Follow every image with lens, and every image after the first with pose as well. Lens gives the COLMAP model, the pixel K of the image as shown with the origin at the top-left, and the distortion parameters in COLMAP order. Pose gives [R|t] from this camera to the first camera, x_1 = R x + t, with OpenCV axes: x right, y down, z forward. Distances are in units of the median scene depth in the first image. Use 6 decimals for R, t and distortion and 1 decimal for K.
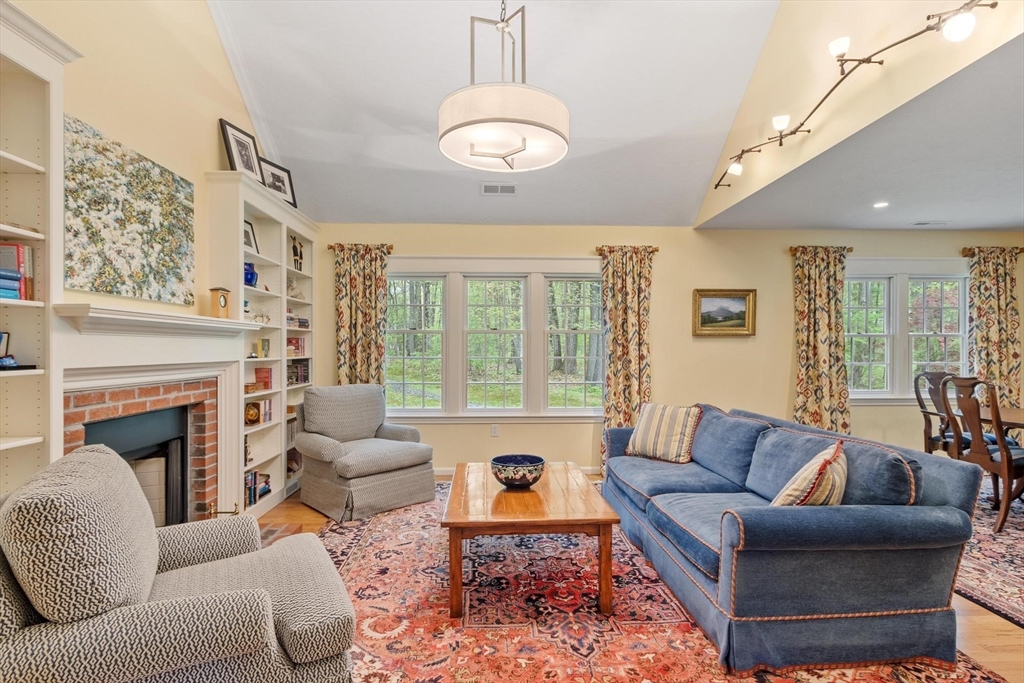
lens RADIAL K [[530.7, 0, 512.5], [0, 530.7, 348.0], [0, 0, 1]] dist [-0.005486, -0.000671]
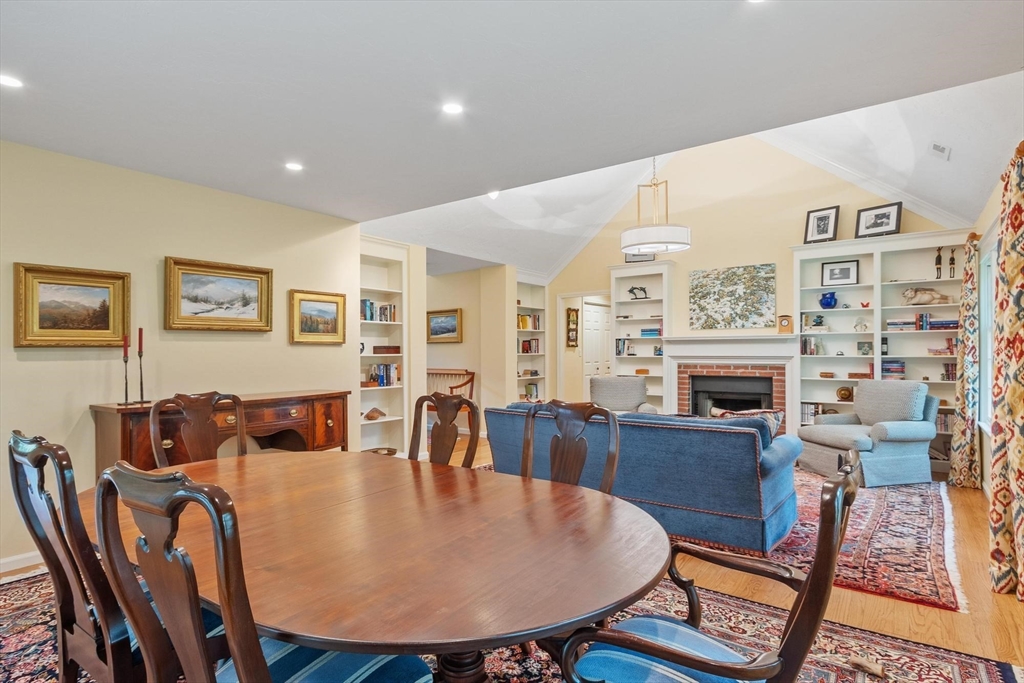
lens RADIAL K [[530.7, 0, 513.1], [0, 530.7, 344.9], [0, 0, 1]] dist [-0.005486, -0.000671]
pose [[-0.636470, -0.002507, -0.771298, 1.737440], [0.007561, 0.999926, -0.009489, -0.003942], [0.771265, -0.011871, -0.636404, 1.753260]]
